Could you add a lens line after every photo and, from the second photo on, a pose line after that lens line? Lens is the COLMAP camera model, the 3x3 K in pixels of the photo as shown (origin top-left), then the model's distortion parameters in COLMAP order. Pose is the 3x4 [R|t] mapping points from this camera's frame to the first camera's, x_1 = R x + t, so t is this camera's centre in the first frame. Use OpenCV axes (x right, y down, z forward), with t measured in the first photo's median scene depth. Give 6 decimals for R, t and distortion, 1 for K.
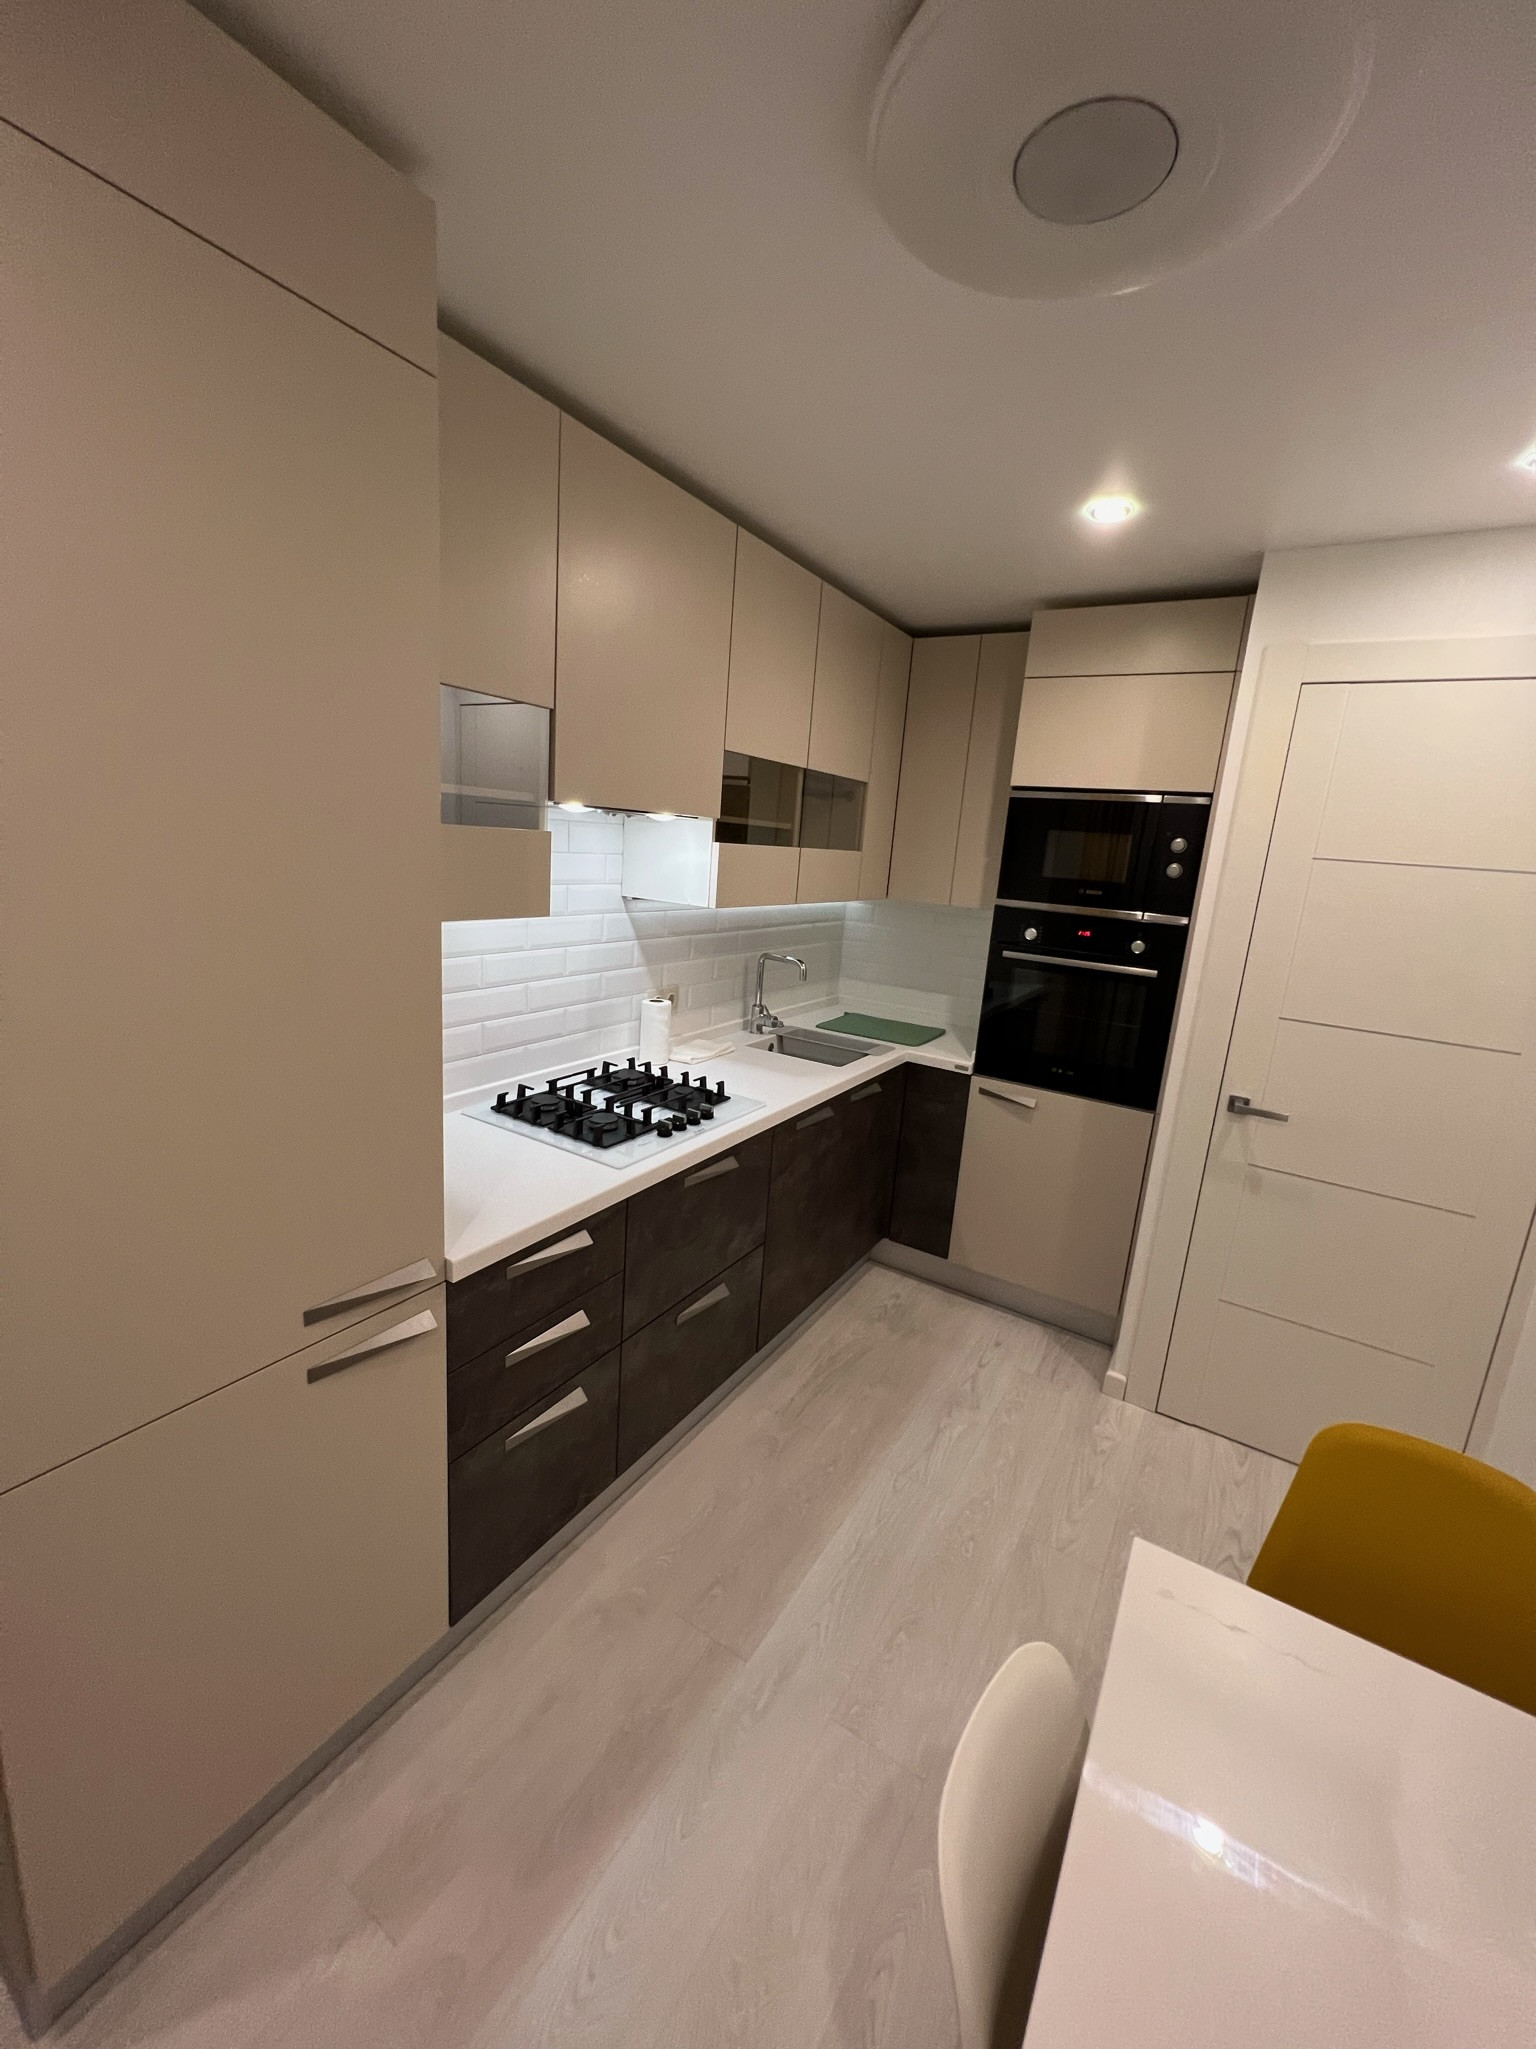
lens RADIAL K [[817.8, 0, 771.4], [0, 817.8, 1028.4], [0, 0, 1]] dist [-0.005132, 0.001072]
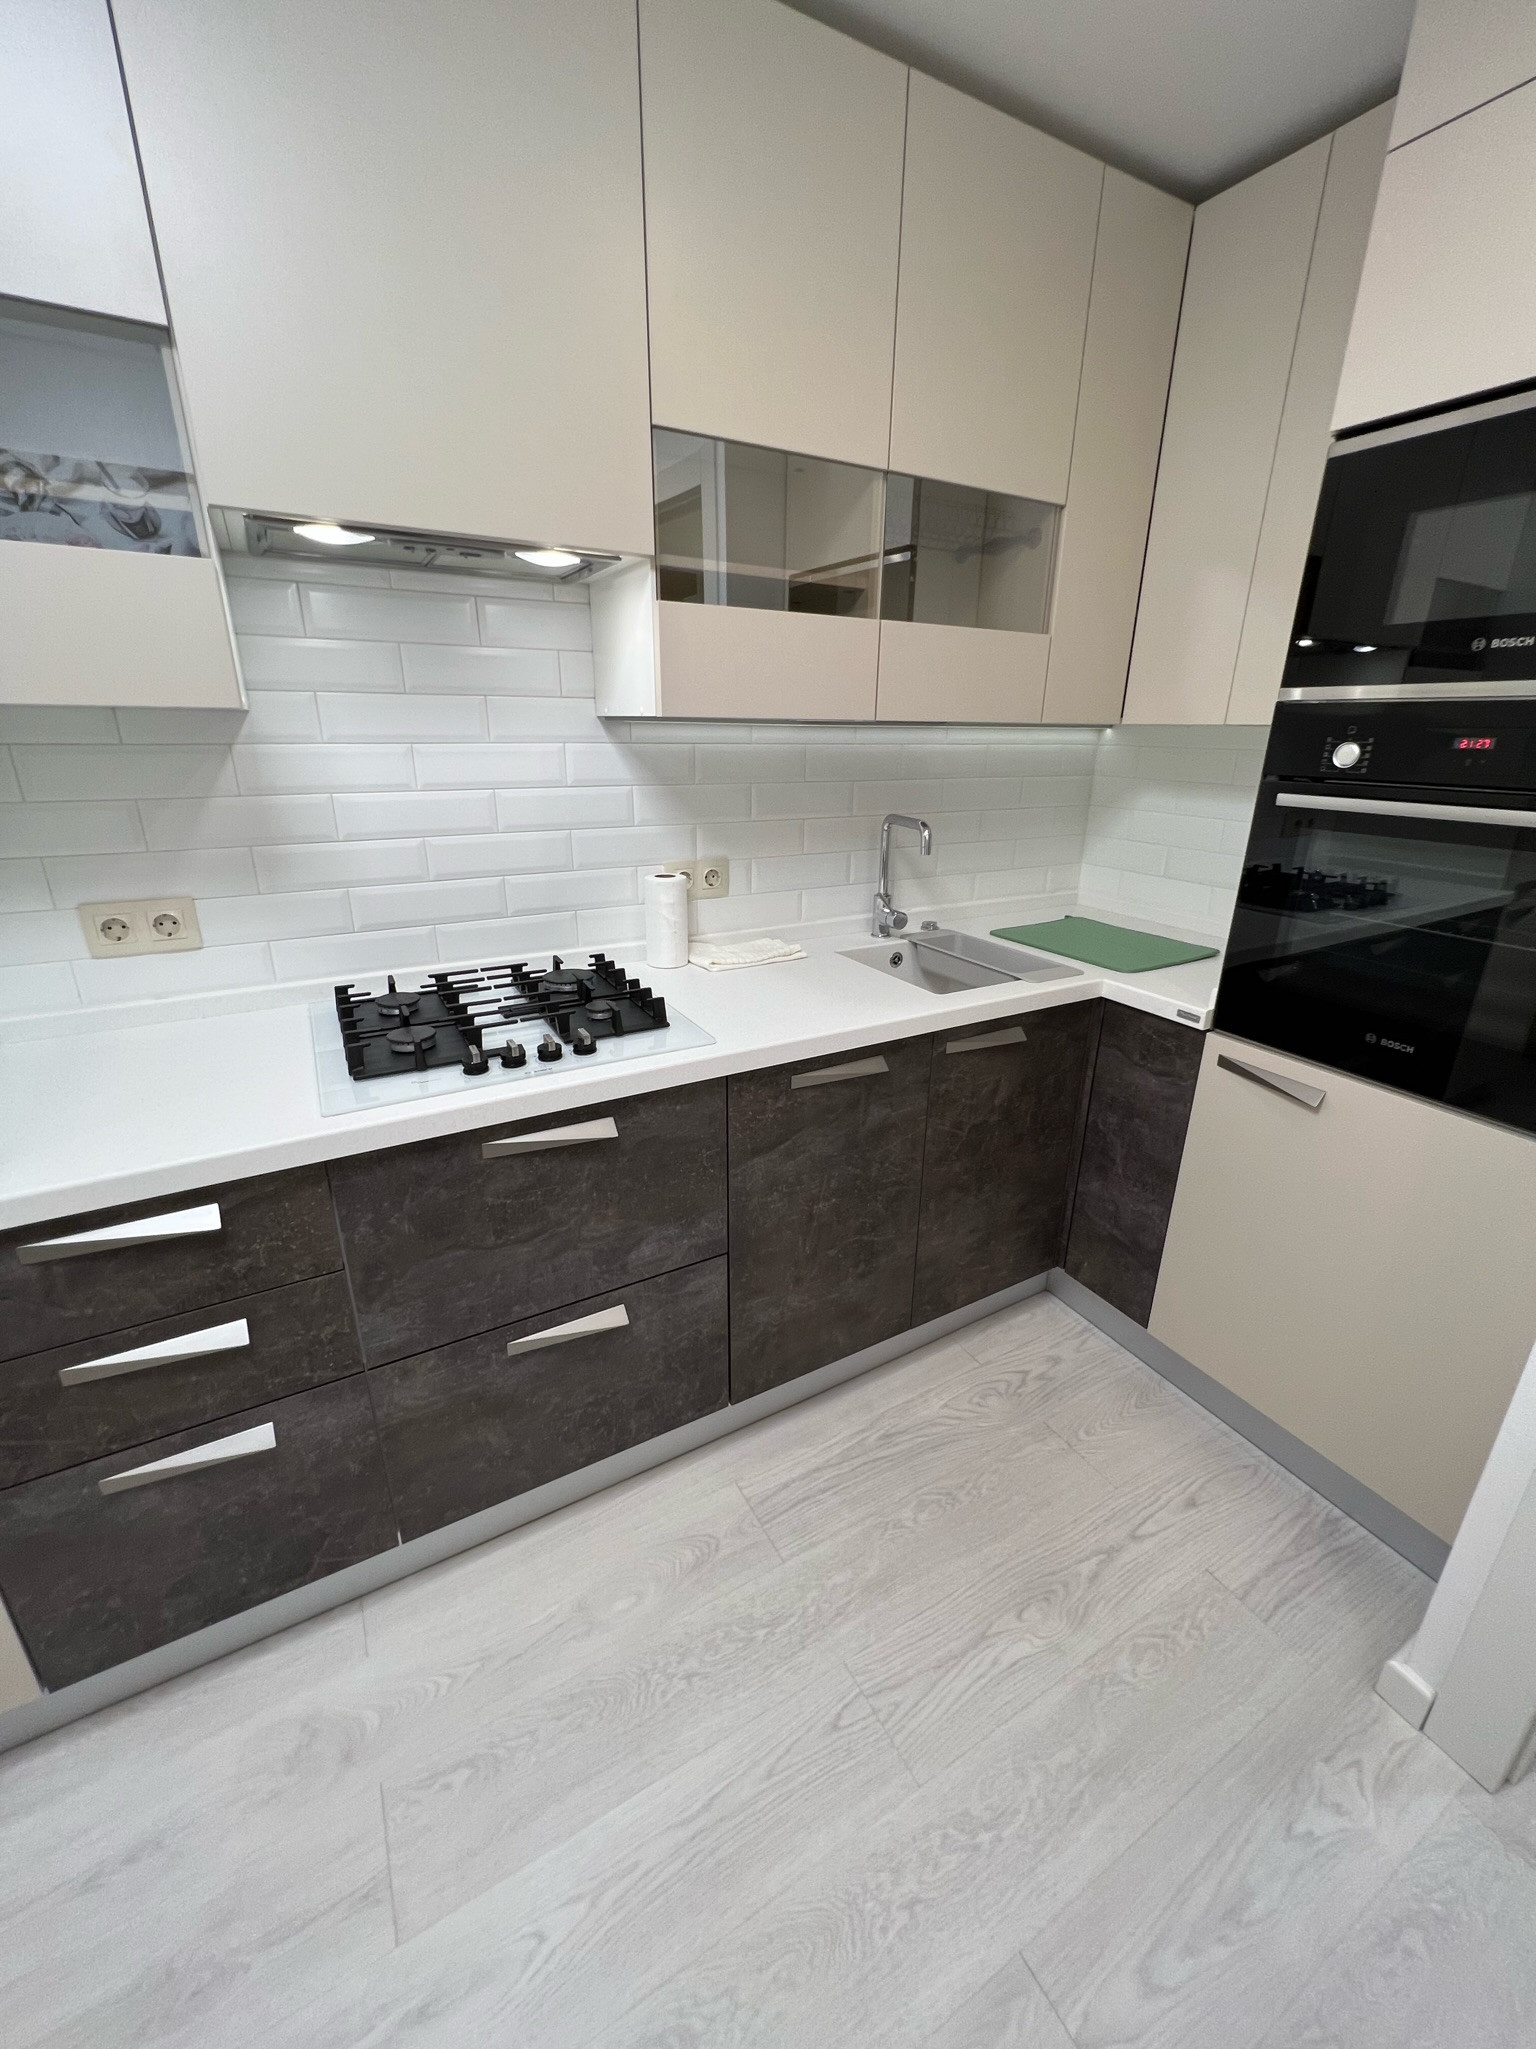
lens RADIAL K [[822.6, 0, 766.6], [0, 822.6, 1025.2], [0, 0, 1]] dist [-0.000625, 0.000159]
pose [[0.876672, 0.103787, -0.469761, 0.274829], [-0.056022, 0.991833, 0.114582, 0.007052], [0.477816, -0.074134, 0.875326, 0.416051]]
